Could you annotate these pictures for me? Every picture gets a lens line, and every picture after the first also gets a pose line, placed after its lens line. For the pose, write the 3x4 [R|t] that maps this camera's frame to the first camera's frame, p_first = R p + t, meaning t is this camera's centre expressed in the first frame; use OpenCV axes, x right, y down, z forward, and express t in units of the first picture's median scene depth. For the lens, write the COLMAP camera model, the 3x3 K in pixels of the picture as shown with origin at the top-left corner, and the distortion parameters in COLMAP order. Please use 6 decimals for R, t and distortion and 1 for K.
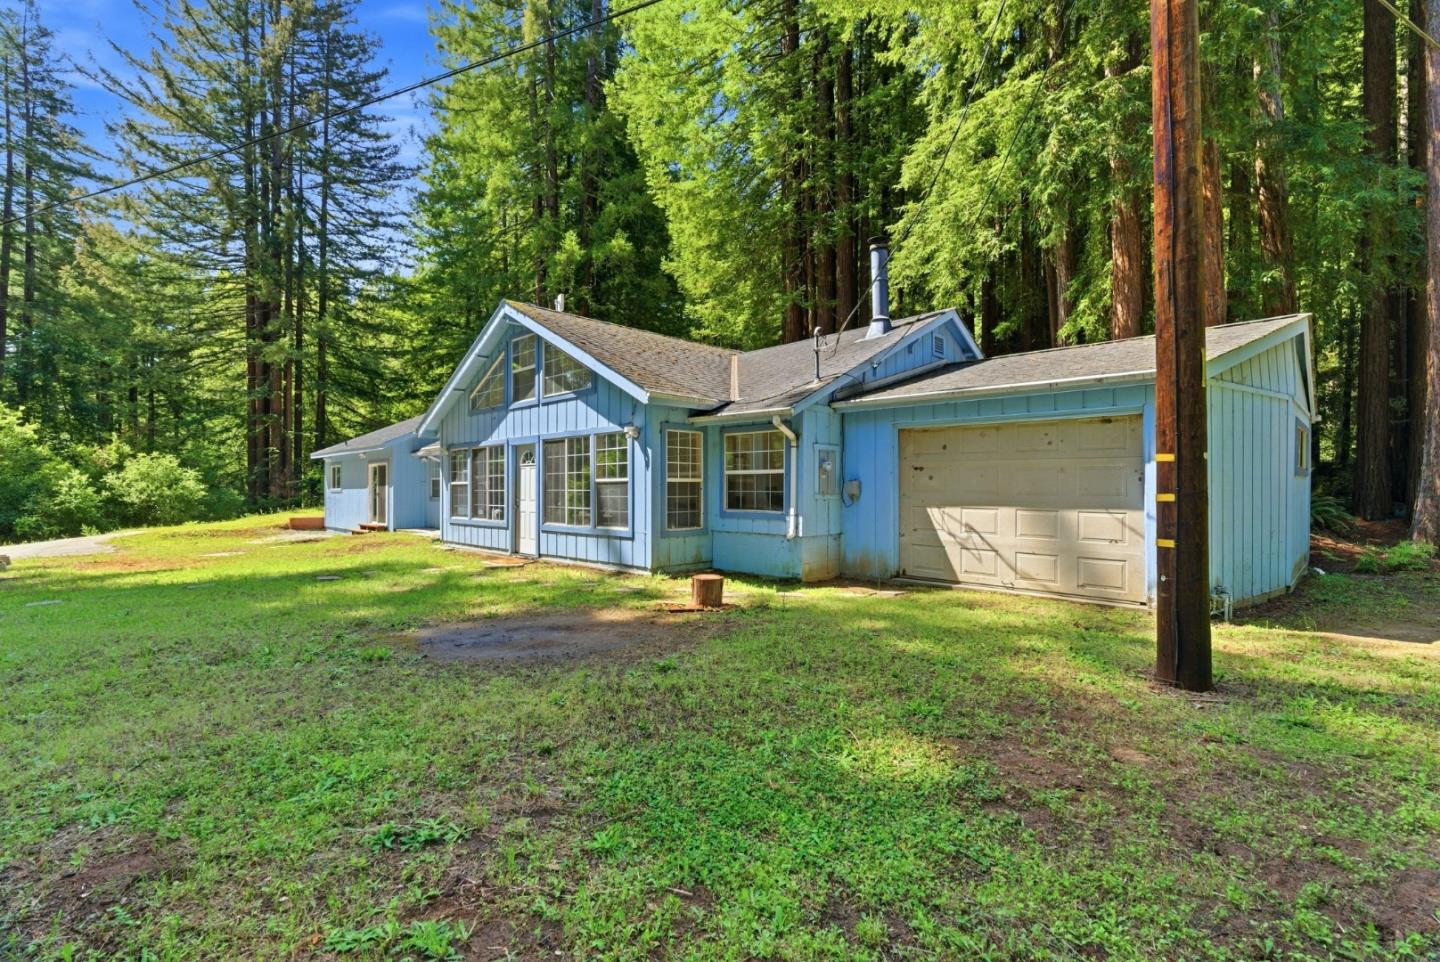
lens RADIAL K [[659.5, 0, 725.2], [0, 659.5, 490.3], [0, 0, 1]] dist [0.003445, 0.000620]
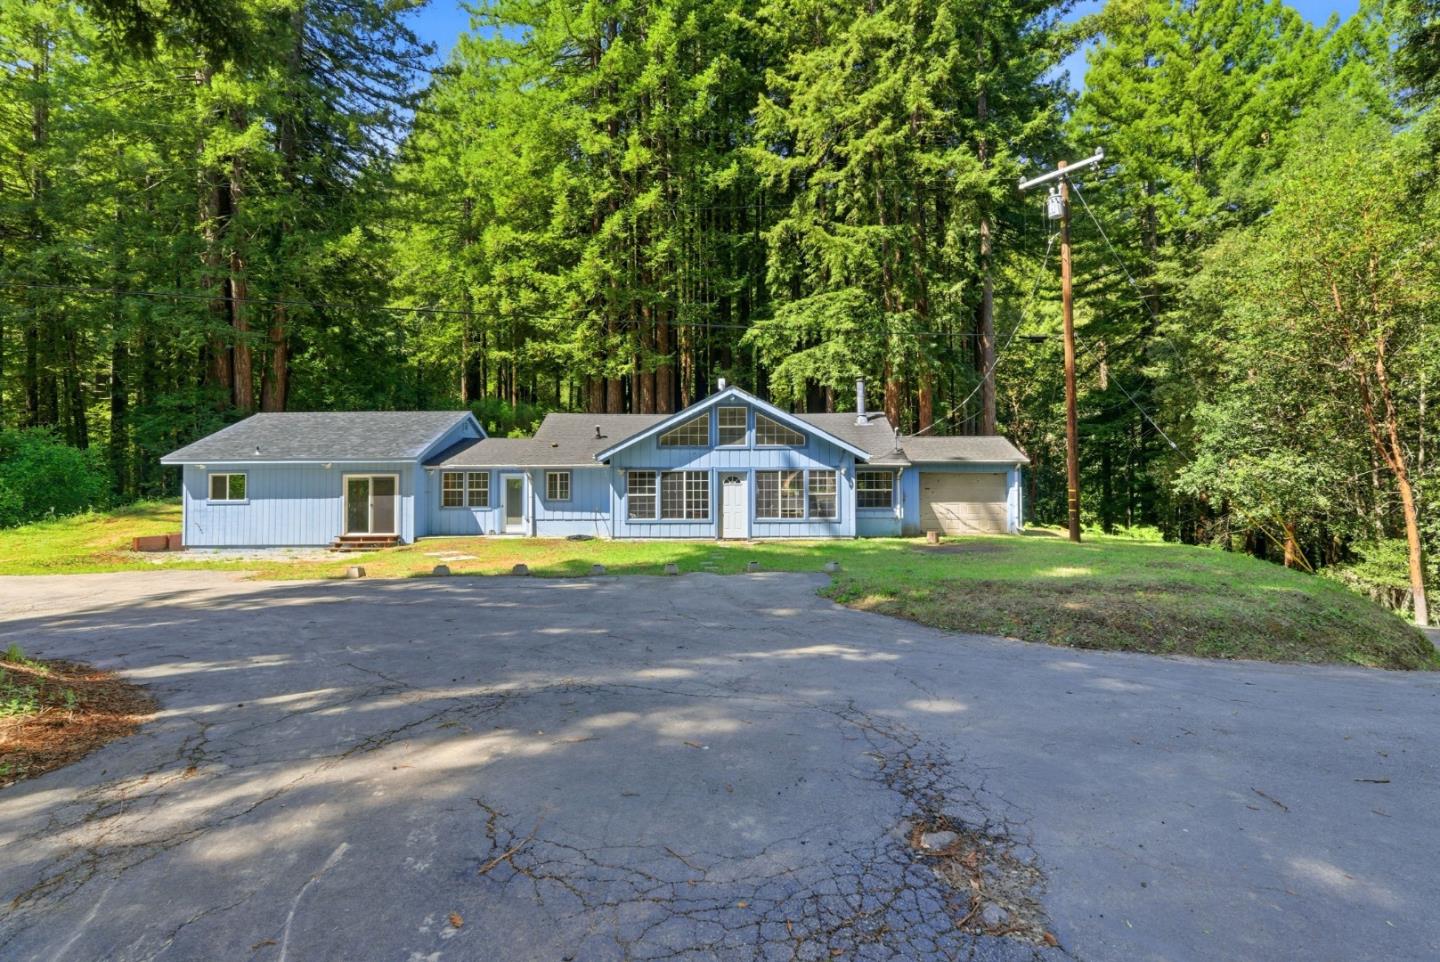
lens RADIAL K [[659.5, 0, 716.7], [0, 659.5, 475.4], [0, 0, 1]] dist [0.003445, 0.000620]
pose [[0.710560, 0.002704, 0.703631, -1.417445], [0.005998, 0.999933, -0.009900, -0.041482], [-0.703611, 0.011255, 0.710496, -0.136517]]
